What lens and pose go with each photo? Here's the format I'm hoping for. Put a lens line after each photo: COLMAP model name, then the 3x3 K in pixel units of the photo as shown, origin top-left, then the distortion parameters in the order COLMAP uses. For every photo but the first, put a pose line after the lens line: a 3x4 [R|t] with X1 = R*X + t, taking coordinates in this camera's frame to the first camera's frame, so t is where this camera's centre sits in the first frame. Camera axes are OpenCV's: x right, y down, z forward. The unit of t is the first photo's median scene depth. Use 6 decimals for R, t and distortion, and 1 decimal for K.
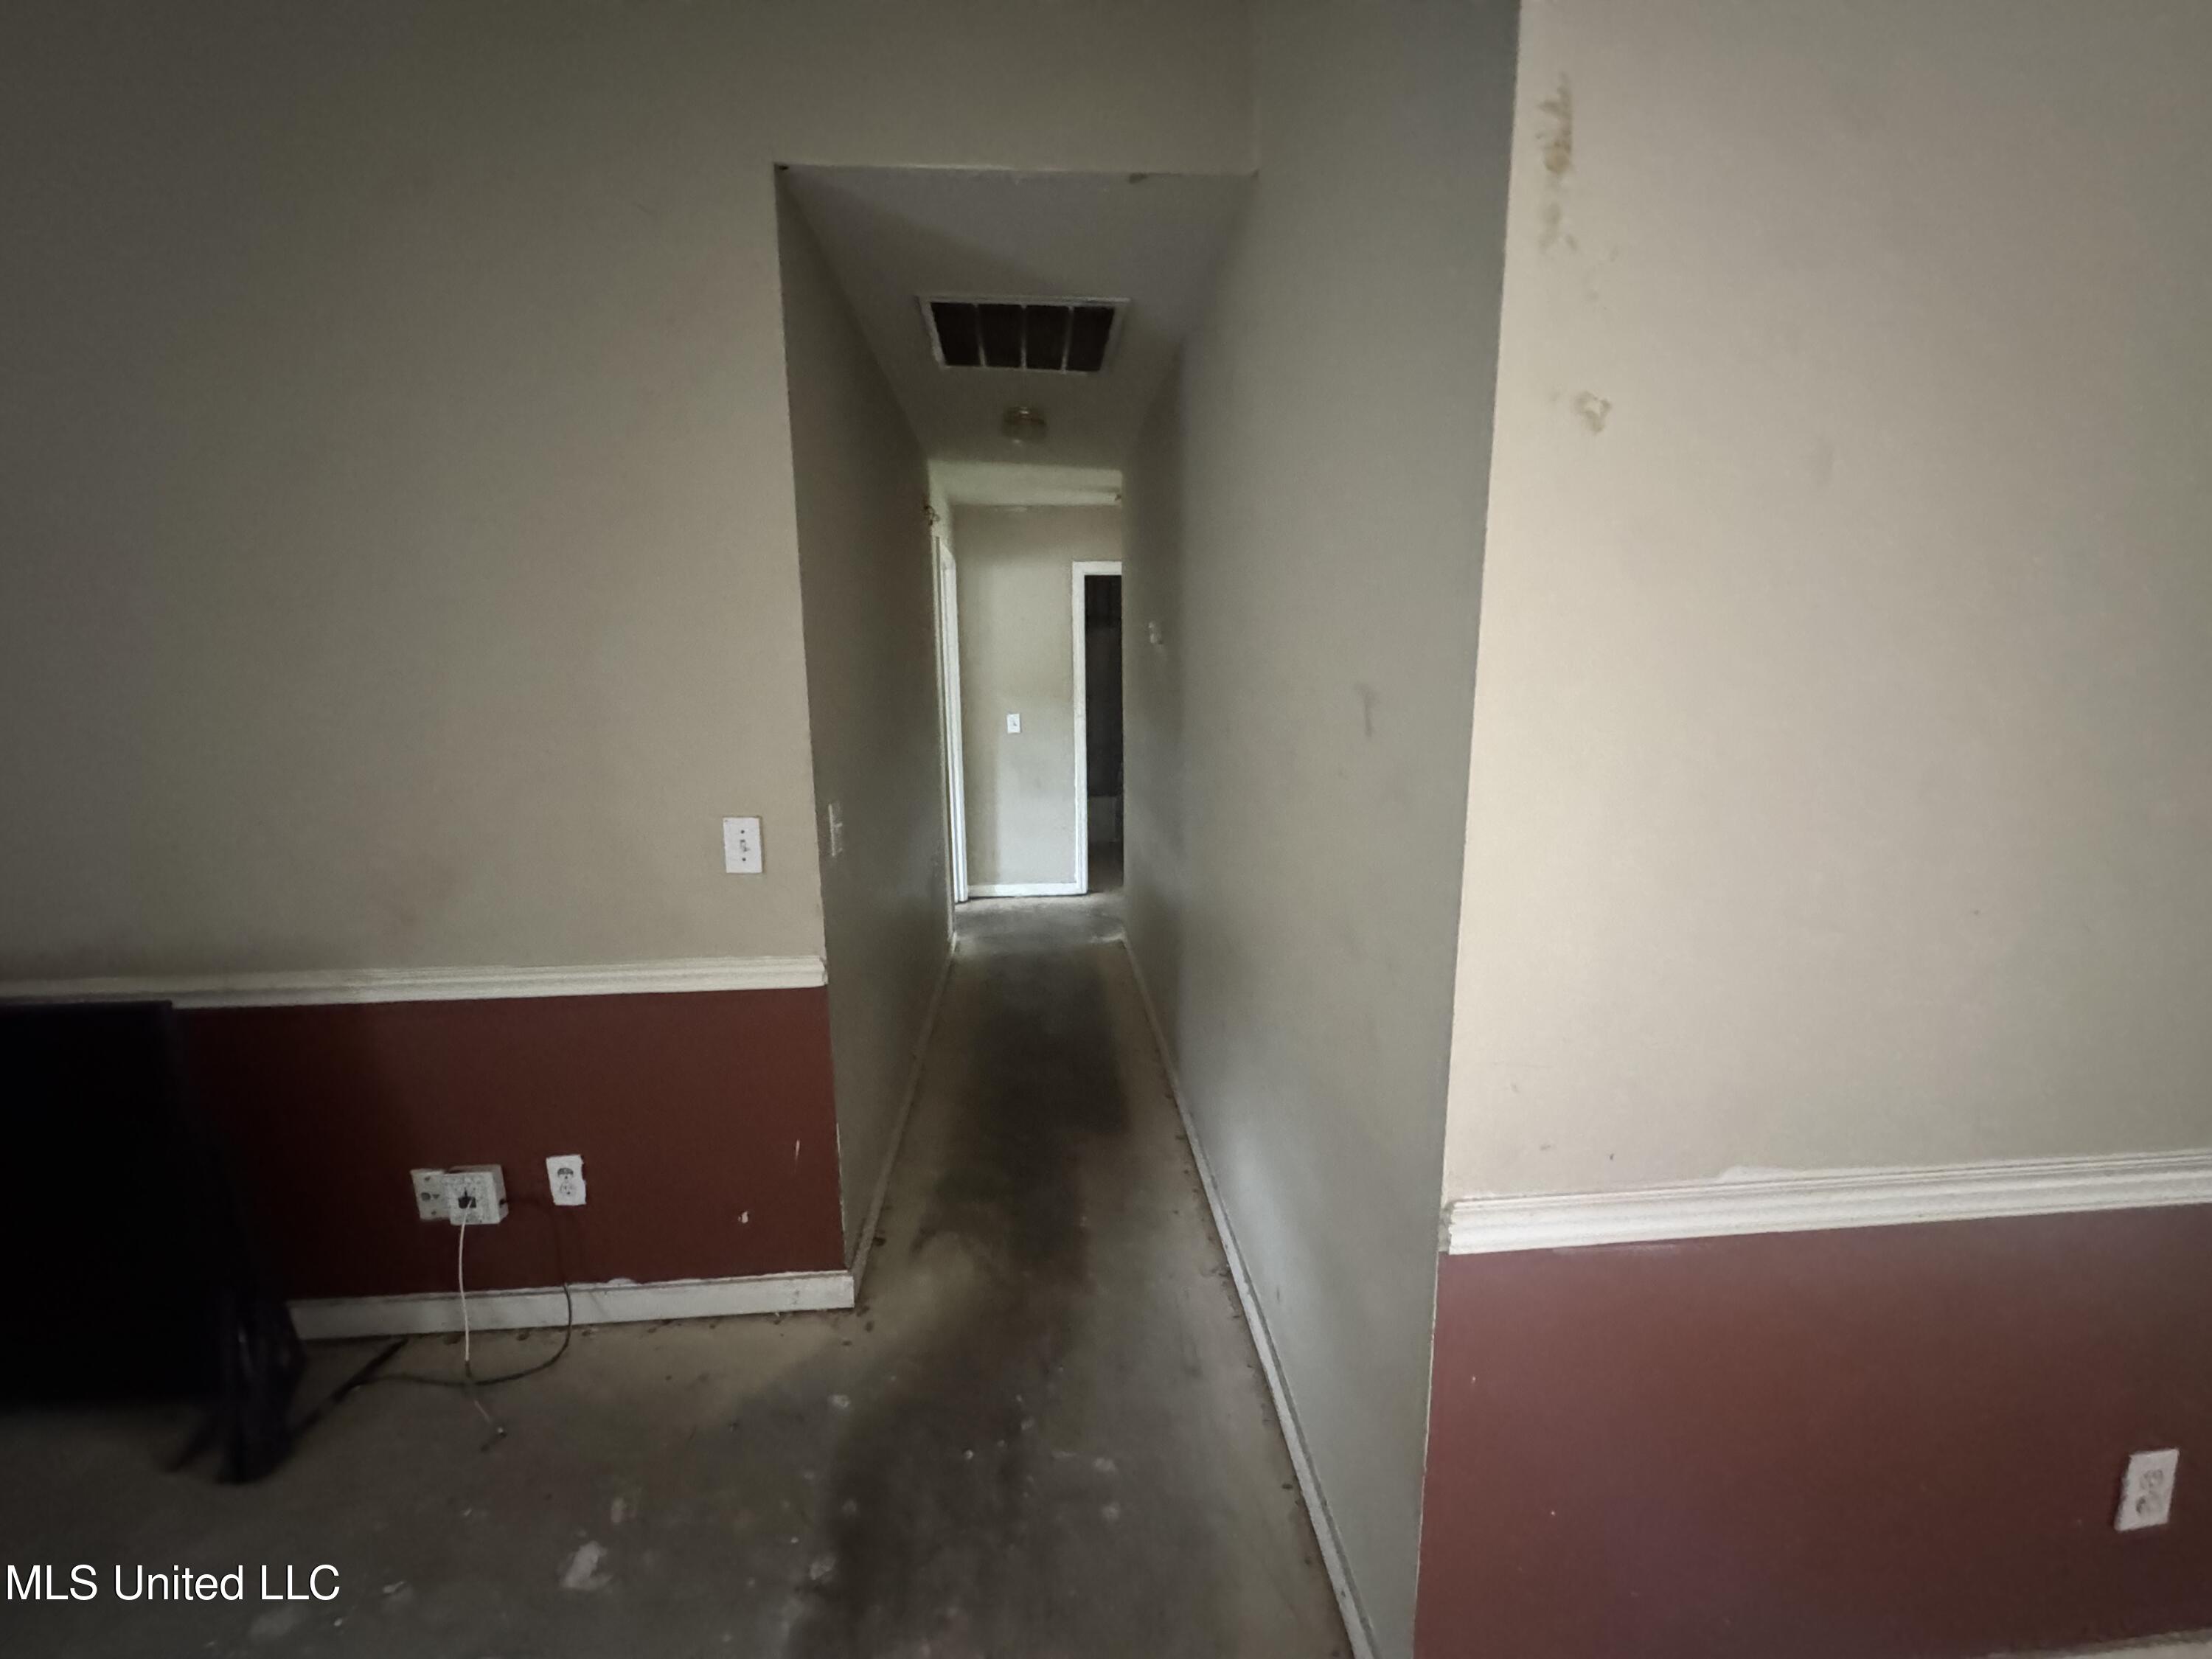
lens RADIAL K [[886.6, 0, 1104.4], [0, 886.6, 823.3], [0, 0, 1]] dist [-0.010869, -0.000687]
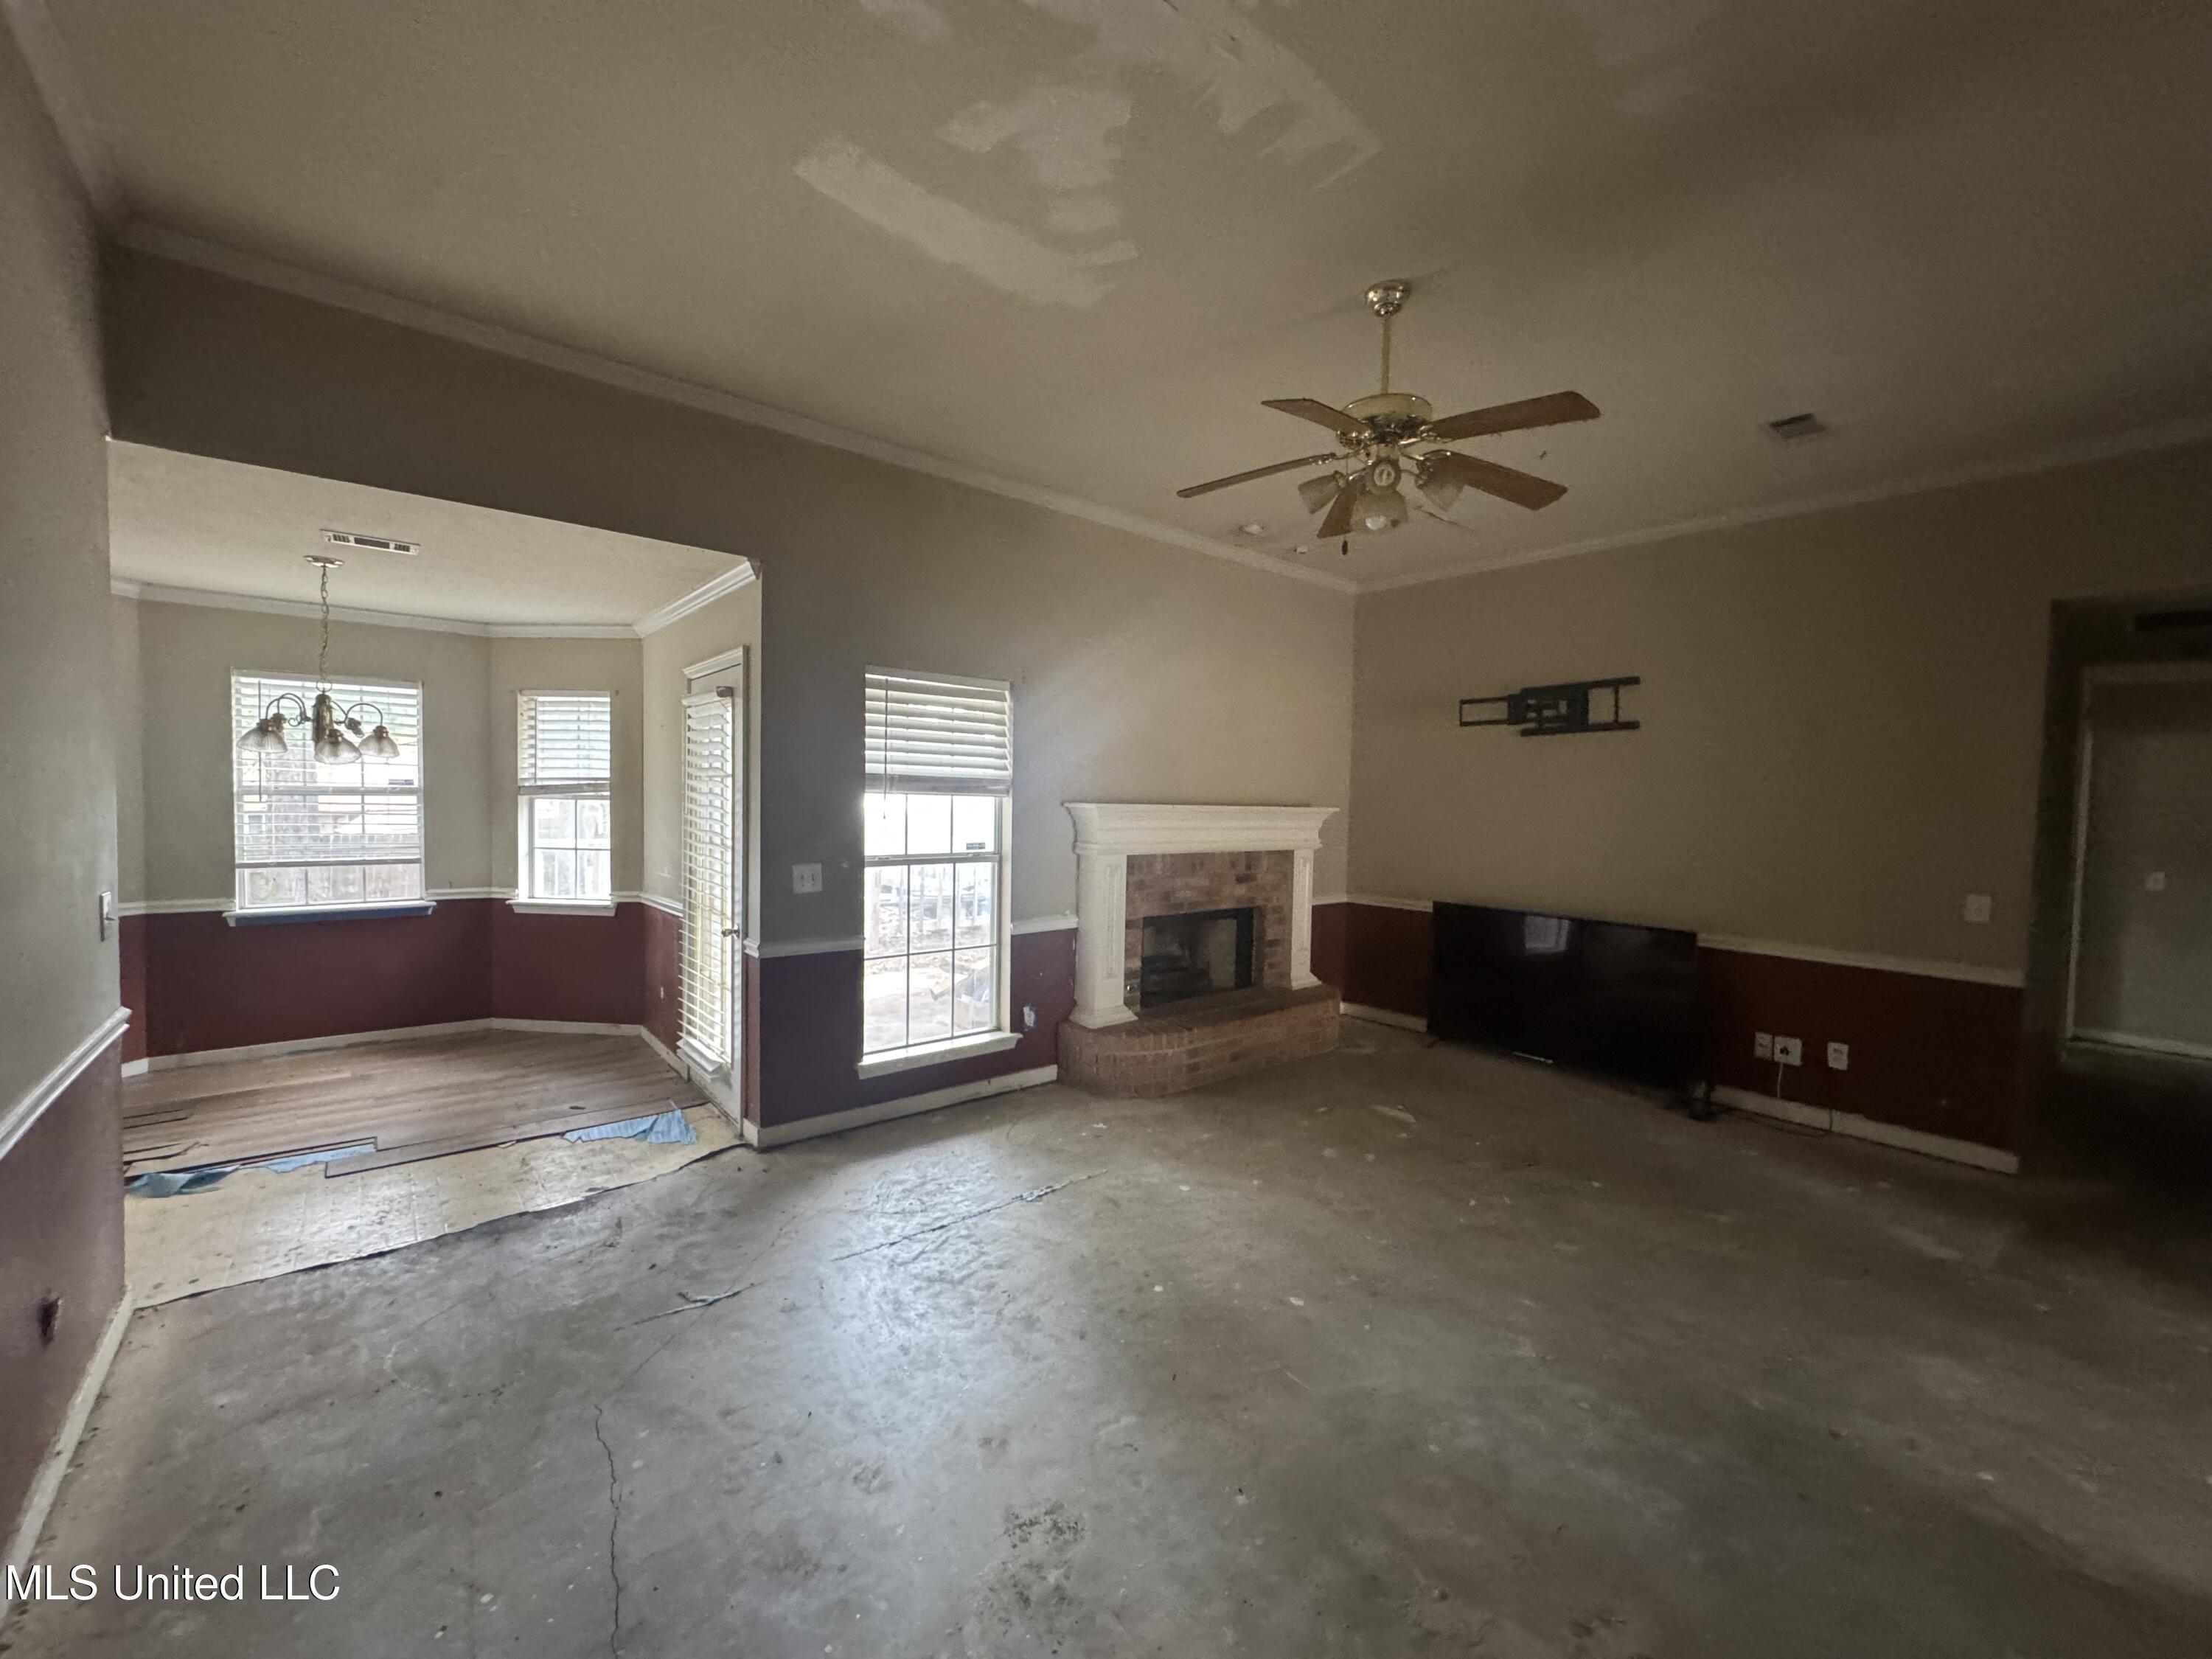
lens RADIAL K [[886.6, 0, 1115.2], [0, 886.6, 832.6], [0, 0, 1]] dist [-0.010869, -0.000687]
pose [[0.582756, 0.055546, -0.810746, 0.046603], [-0.185731, 0.980359, -0.066335, 0.344257], [0.791138, 0.189238, 0.581627, -1.650592]]
